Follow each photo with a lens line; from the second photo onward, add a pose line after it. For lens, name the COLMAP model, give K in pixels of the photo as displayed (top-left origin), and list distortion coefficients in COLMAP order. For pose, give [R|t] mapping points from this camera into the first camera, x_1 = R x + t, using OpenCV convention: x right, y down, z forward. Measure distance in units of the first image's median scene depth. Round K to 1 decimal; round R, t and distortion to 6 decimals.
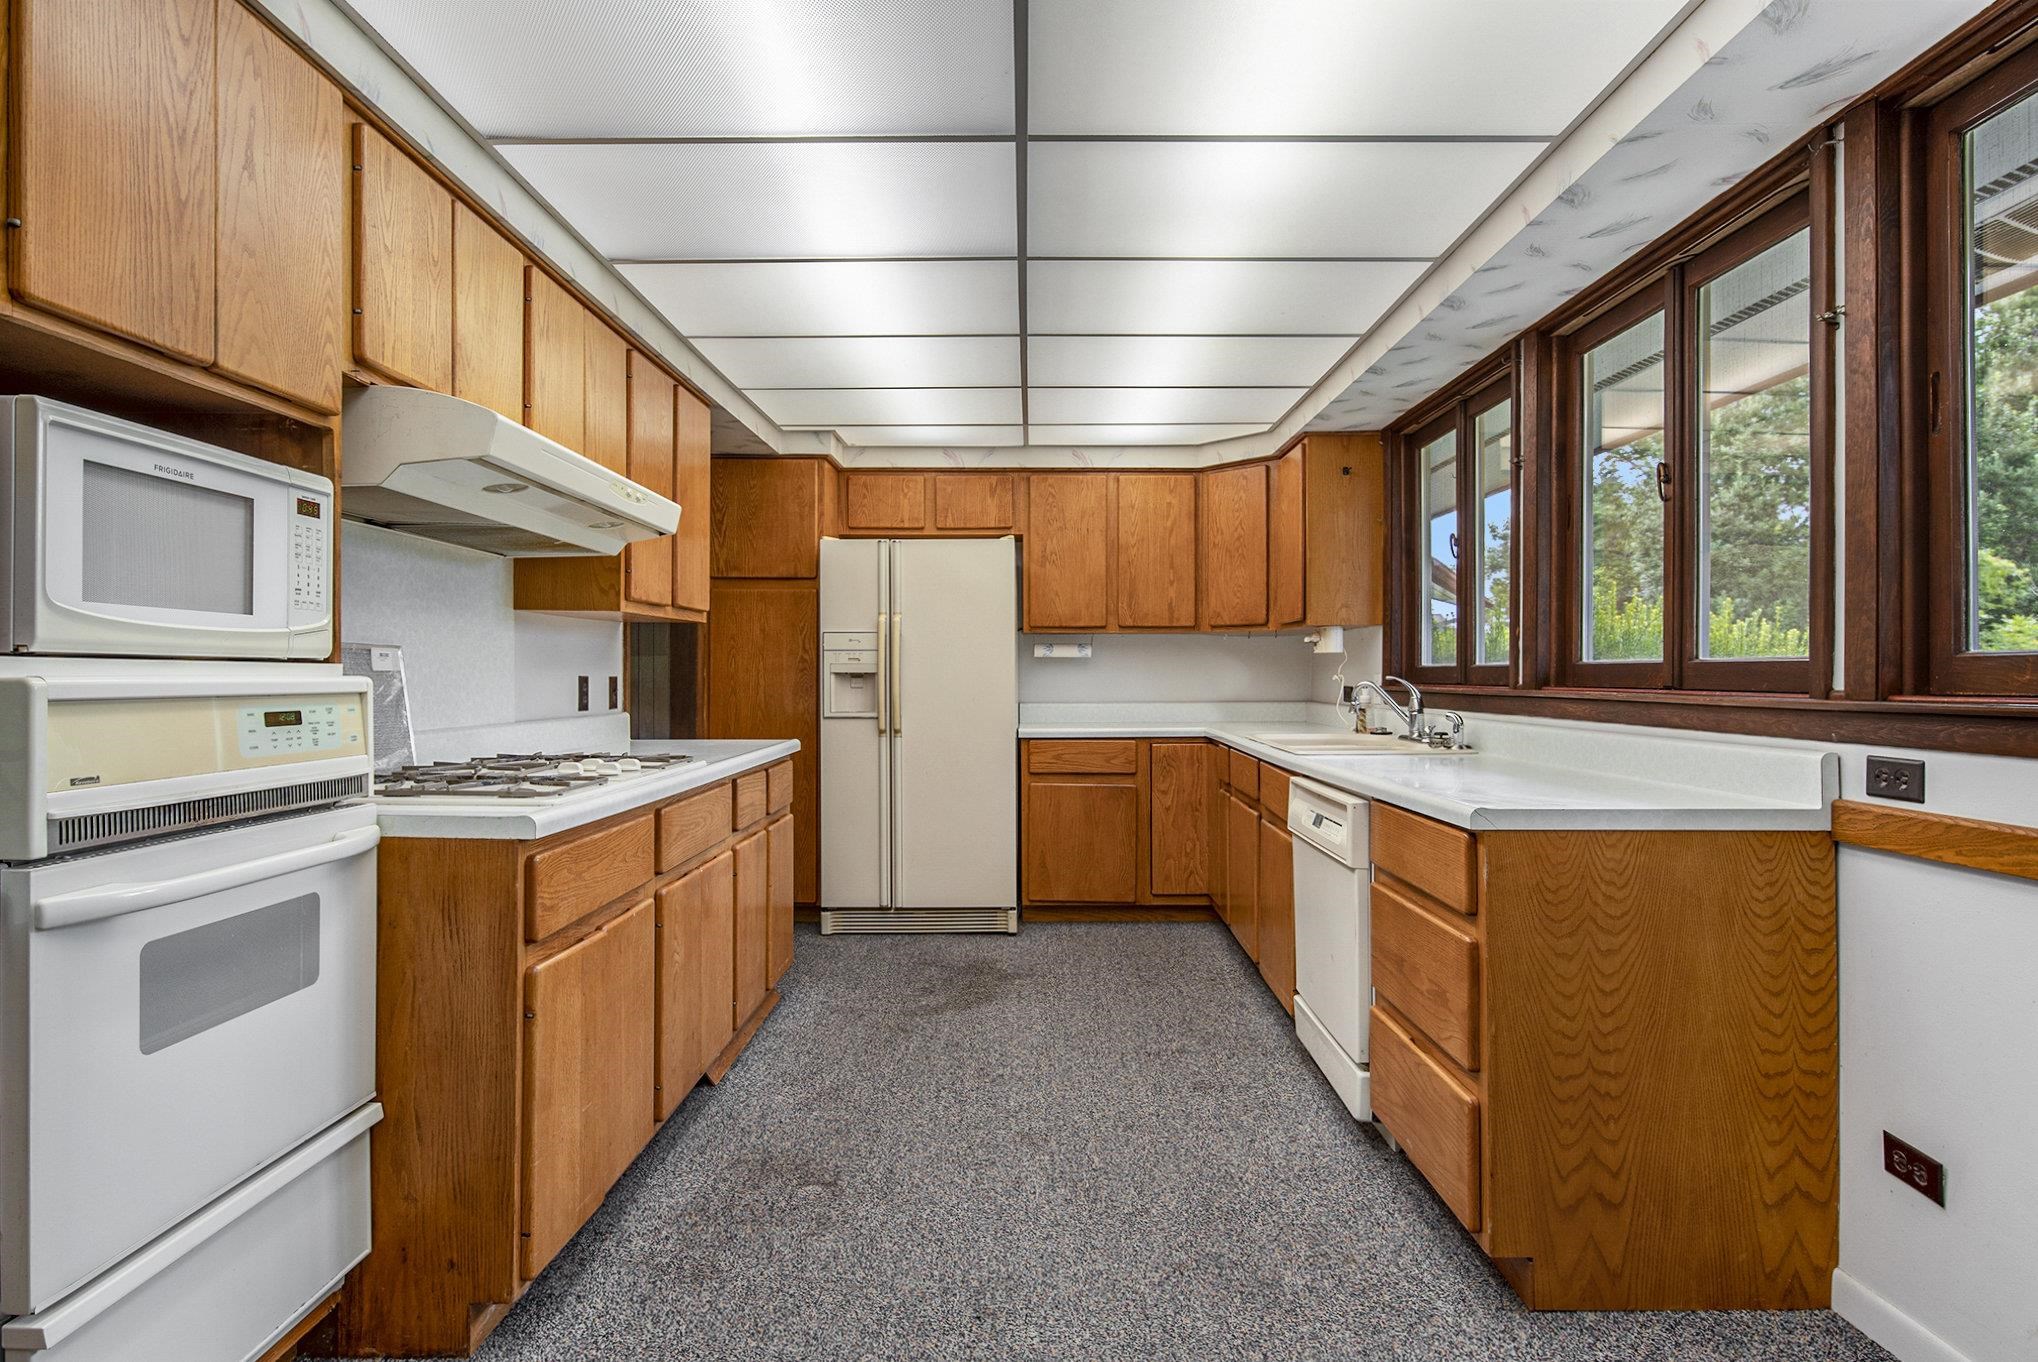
lens RADIAL K [[1055.3, 0, 1010.6], [0, 1055.3, 671.9], [0, 0, 1]] dist [0.017268, -0.012477]
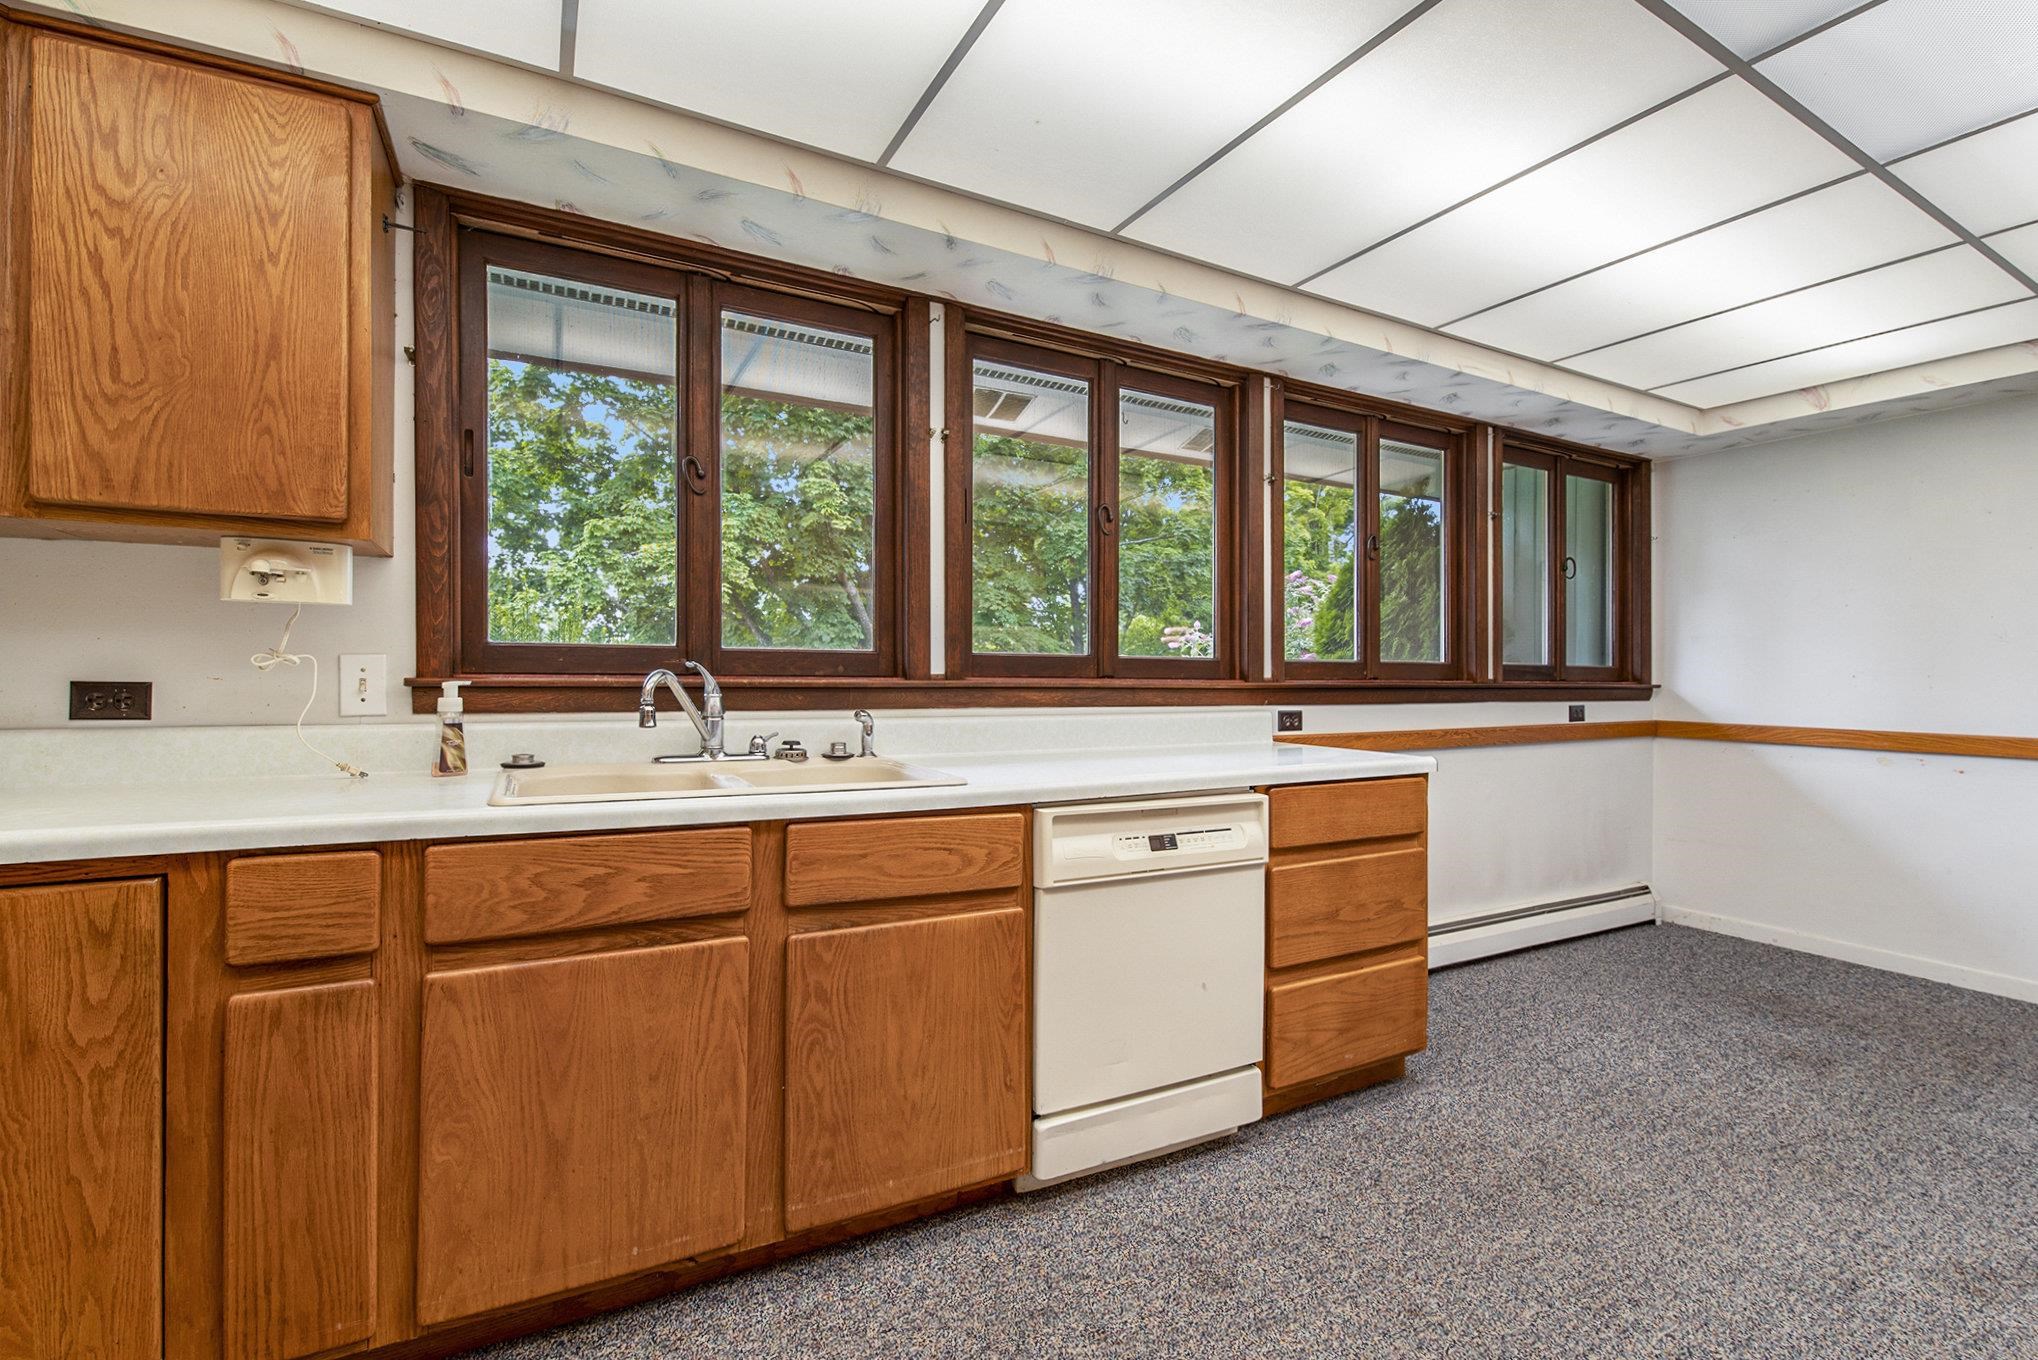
lens RADIAL K [[897.2, 0, 1025.0], [0, 897.2, 672.6], [0, 0, 1]] dist [0.010927, -0.012694]
pose [[-0.494518, -0.001166, 0.869167, -0.234753], [-0.010410, 0.999935, -0.004581, 0.012298], [-0.869105, -0.011314, -0.494498, 1.302339]]
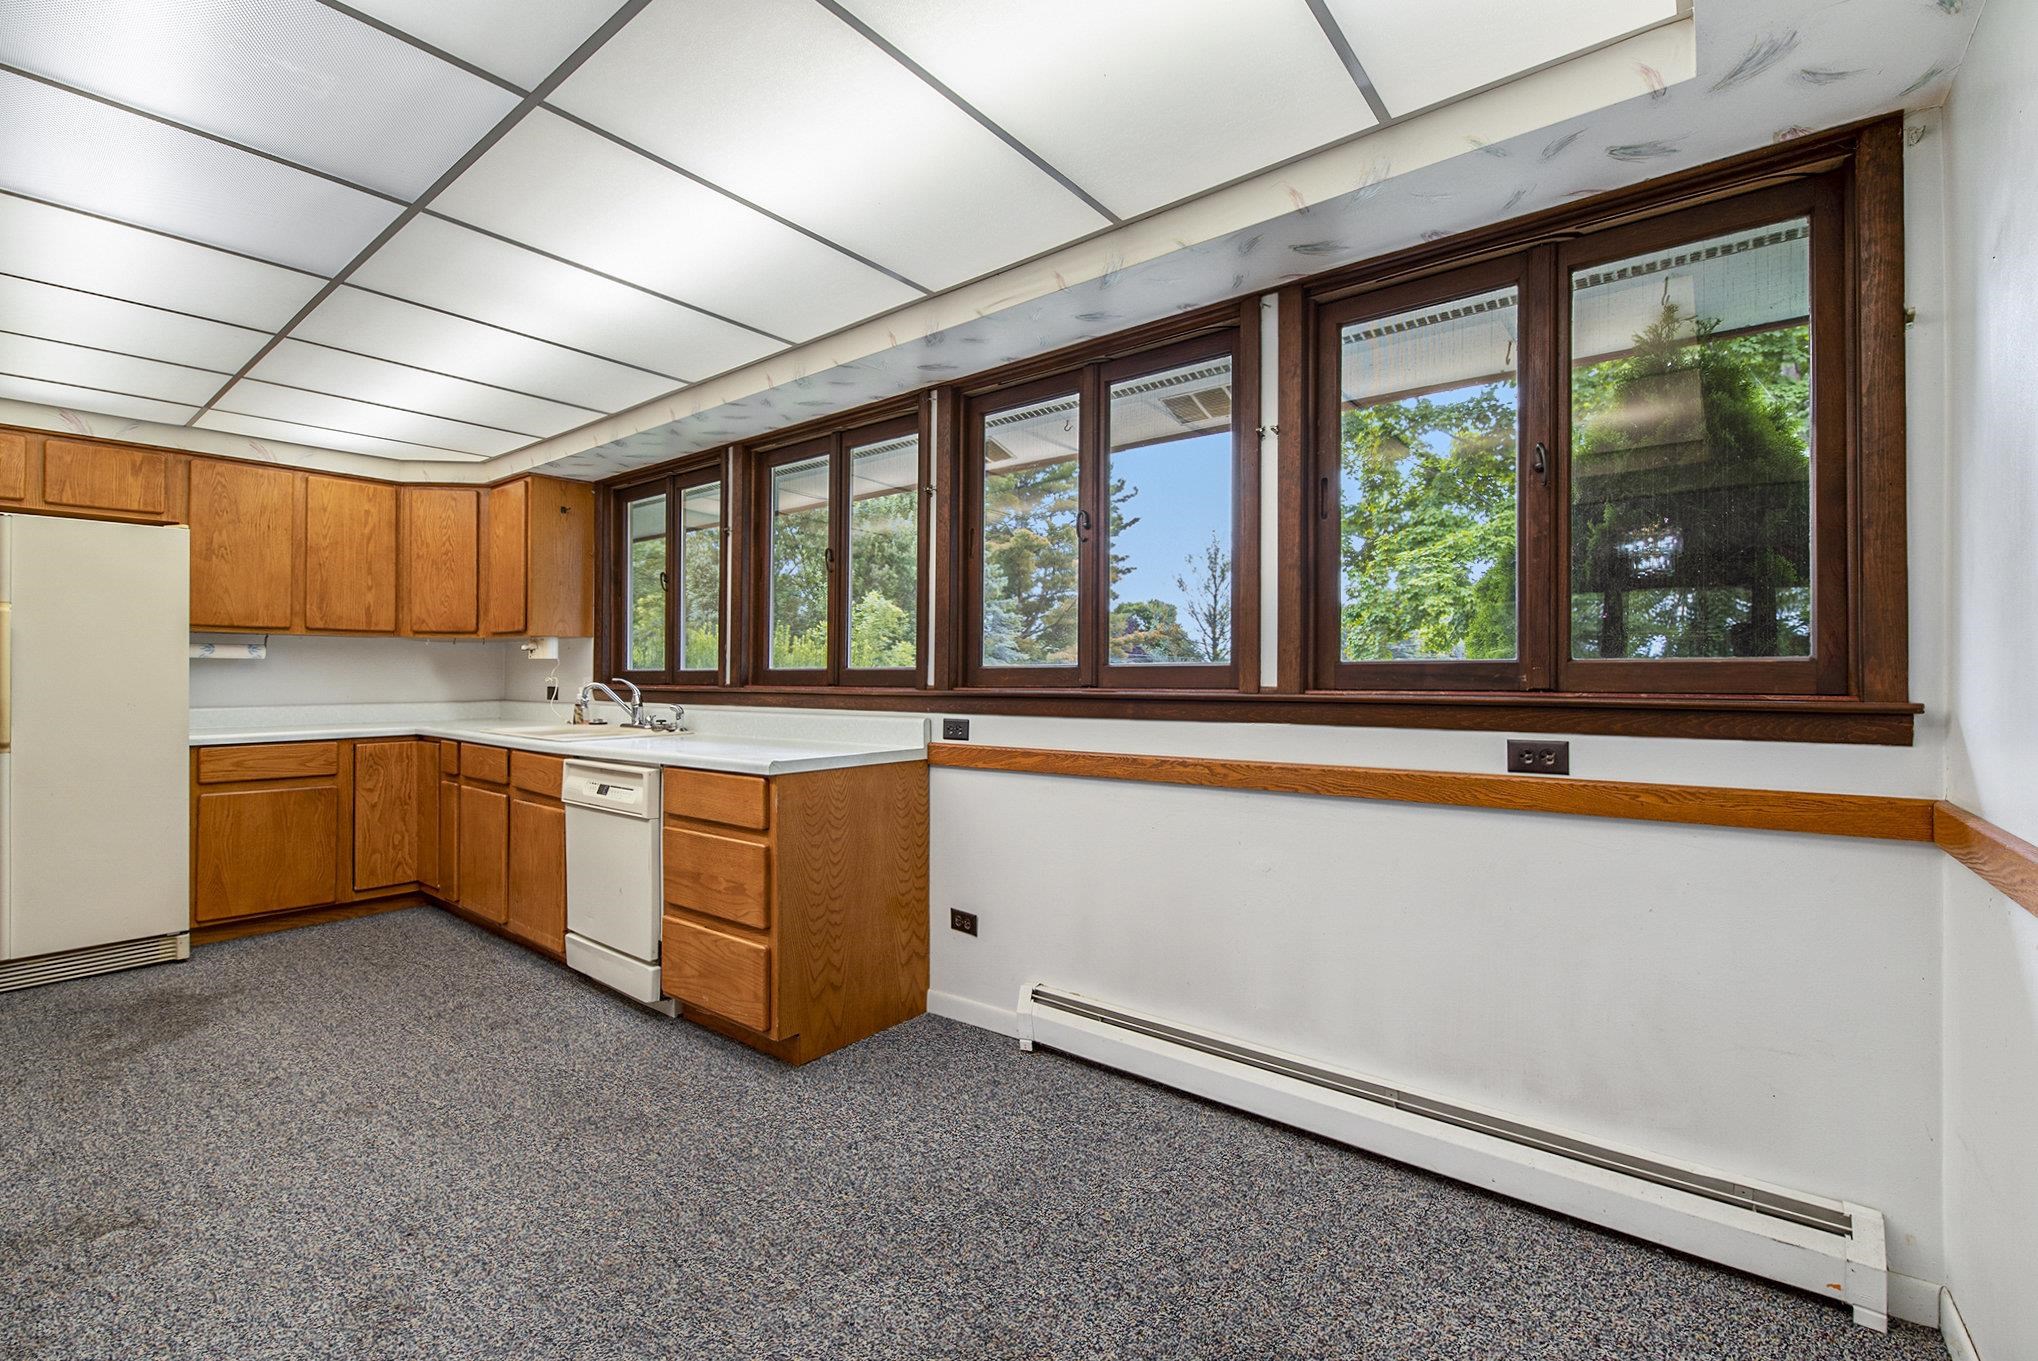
lens RADIAL K [[897.2, 0, 1025.0], [0, 897.2, 673.1], [0, 0, 1]] dist [0.010927, -0.012694]
pose [[0.614328, 0.003496, 0.789043, -0.236619], [-0.002190, 0.999994, -0.002726, -0.000339], [-0.789048, -0.000054, 0.614332, -0.076751]]
